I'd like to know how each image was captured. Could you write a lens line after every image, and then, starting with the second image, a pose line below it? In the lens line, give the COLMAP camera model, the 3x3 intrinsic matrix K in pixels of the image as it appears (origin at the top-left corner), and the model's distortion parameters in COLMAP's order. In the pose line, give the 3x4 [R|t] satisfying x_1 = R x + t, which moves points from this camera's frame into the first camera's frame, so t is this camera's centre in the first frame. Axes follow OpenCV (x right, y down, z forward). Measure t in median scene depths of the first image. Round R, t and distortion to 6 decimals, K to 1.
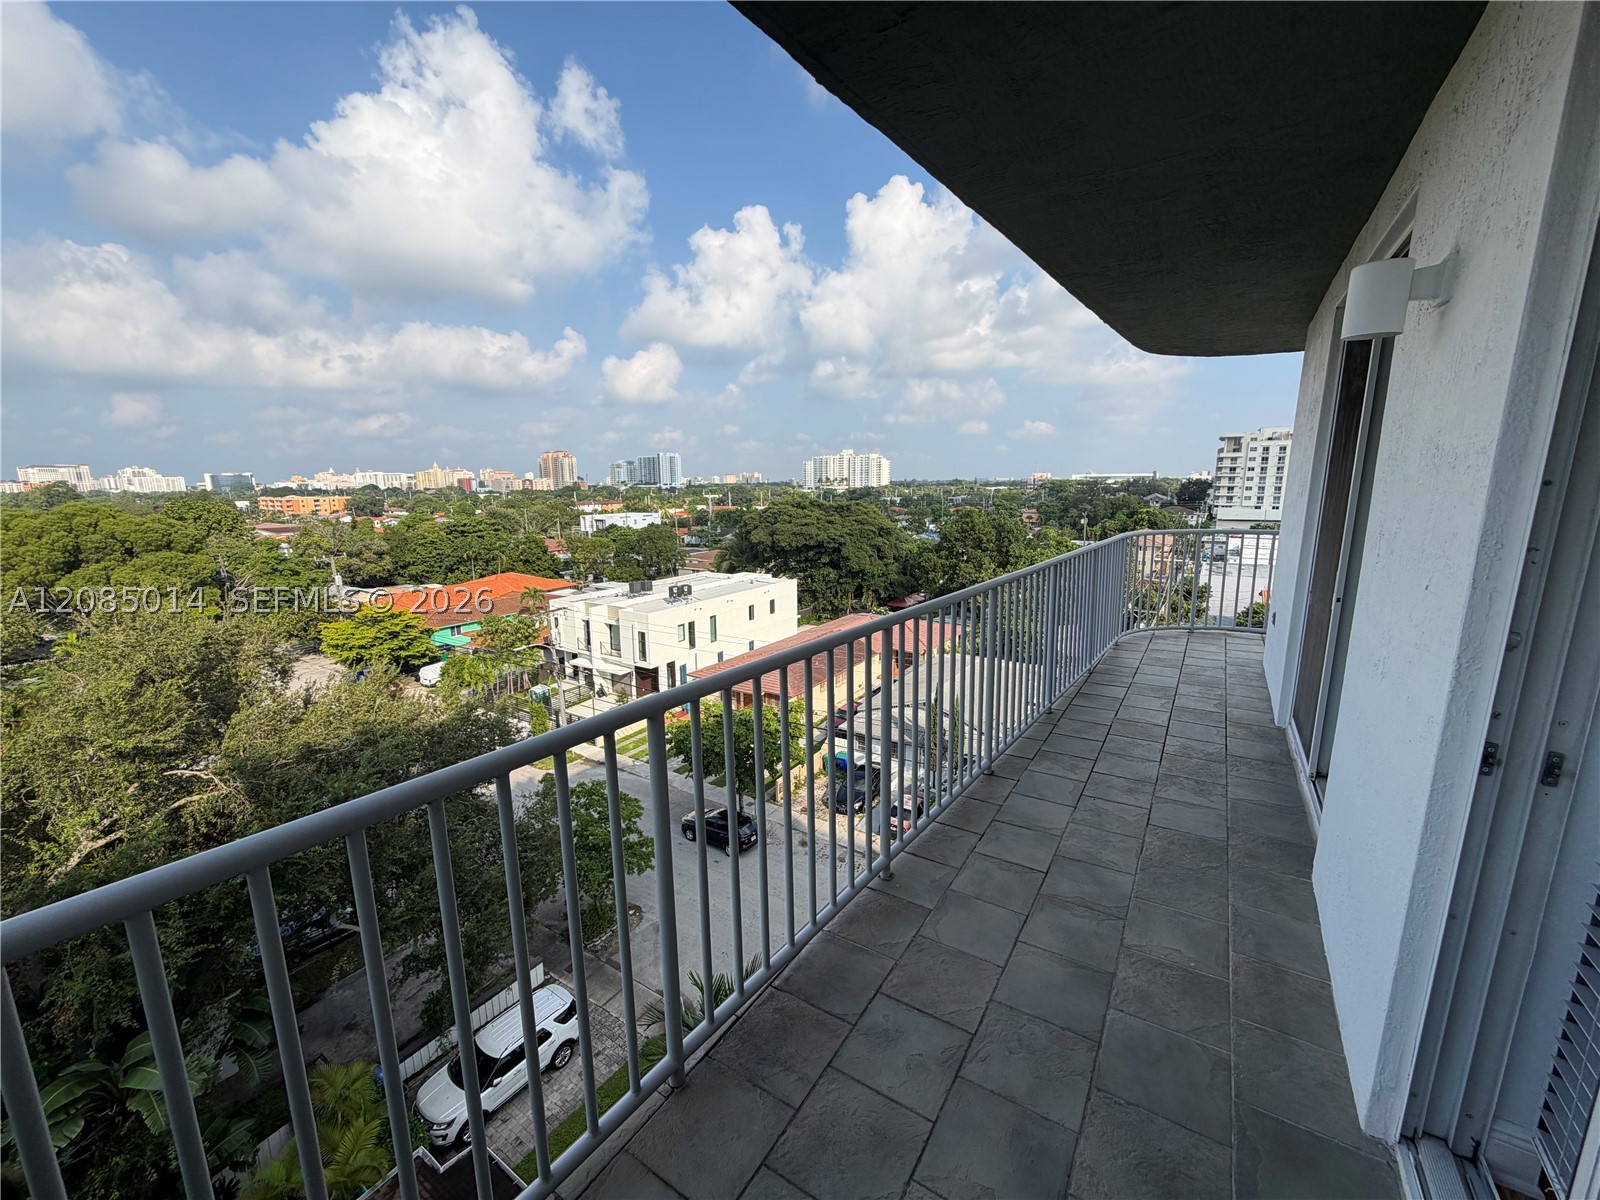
lens RADIAL K [[635.9, 0, 802.3], [0, 635.9, 594.4], [0, 0, 1]] dist [-0.002632, -0.000320]
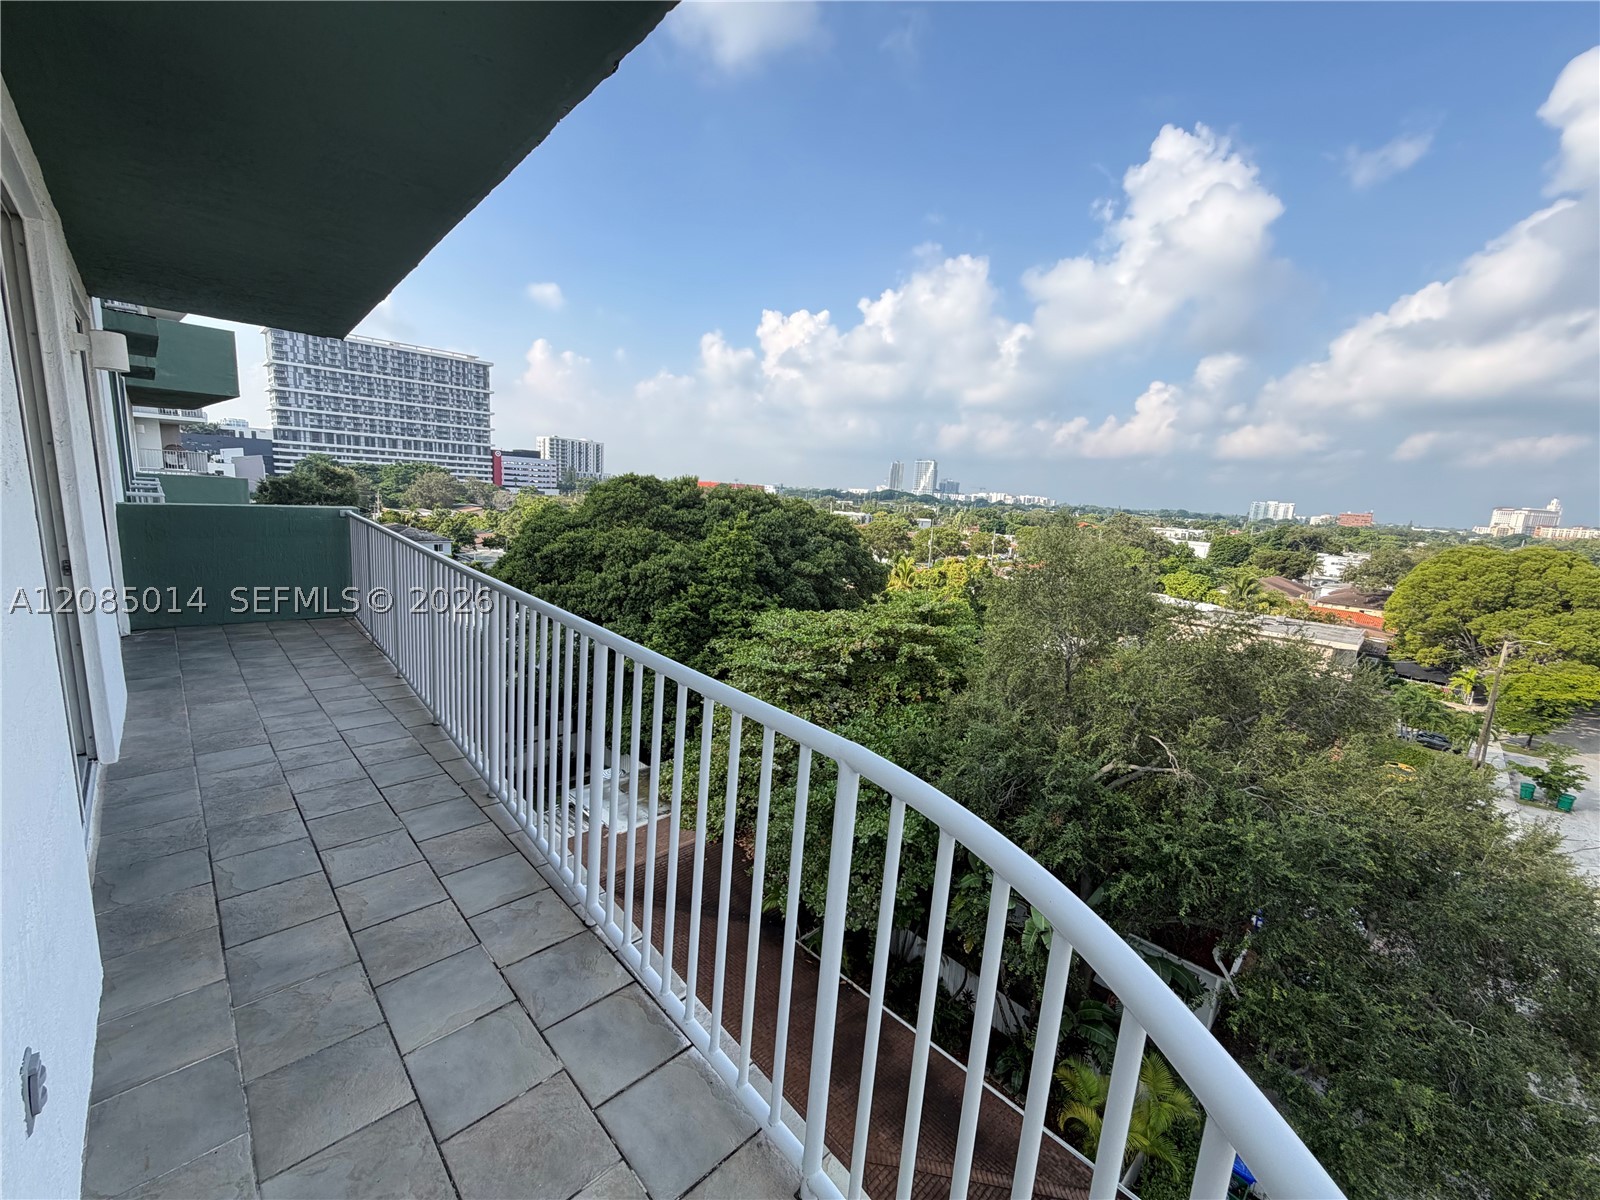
lens RADIAL K [[635.9, 0, 792.5], [0, 635.9, 599.9], [0, 0, 1]] dist [-0.002632, -0.000320]
pose [[-0.208533, 0.169090, -0.963287, 0.432744], [-0.229617, 0.948946, 0.216281, -0.112657], [0.950679, 0.266289, -0.159061, 0.615325]]
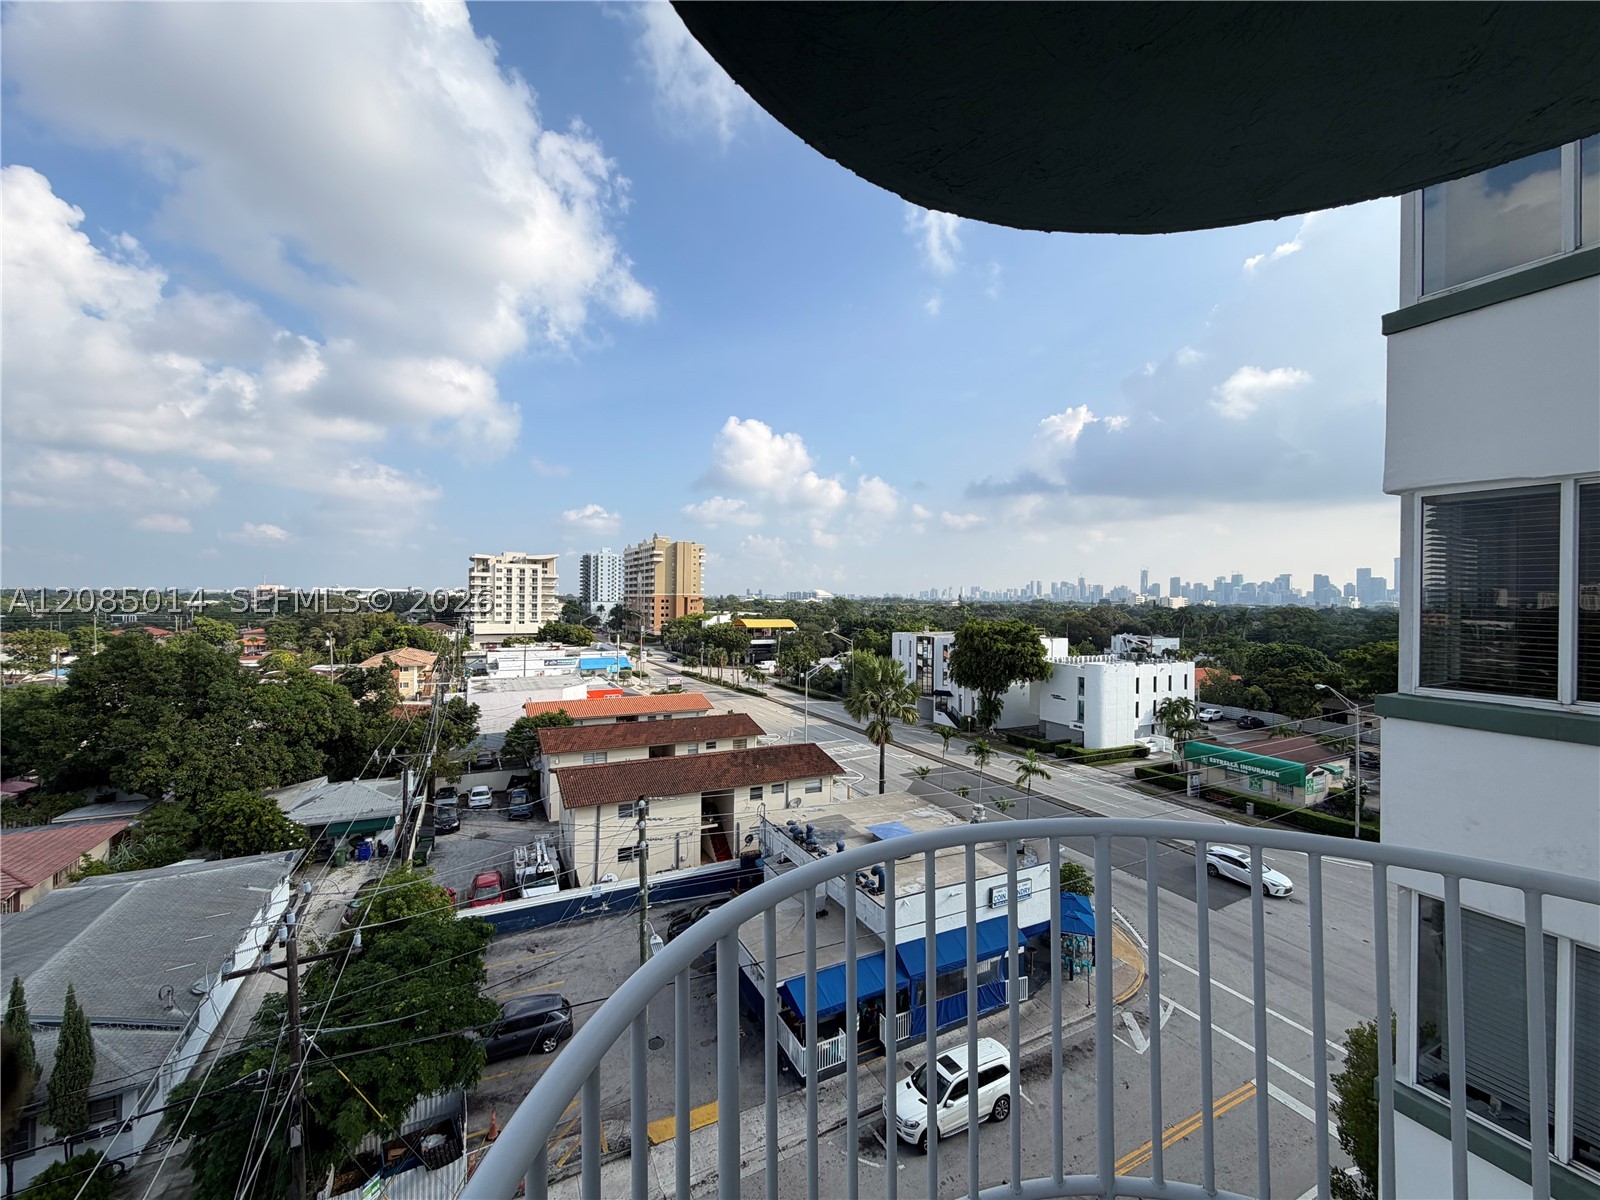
lens RADIAL K [[635.9, 0, 791.8], [0, 635.9, 596.4], [0, 0, 1]] dist [-0.002632, -0.000320]
pose [[0.505418, 0.019554, 0.862653, 0.026150], [0.133164, 0.985999, -0.100369, -0.010034], [-0.852538, 0.165602, 0.495737, 0.050999]]
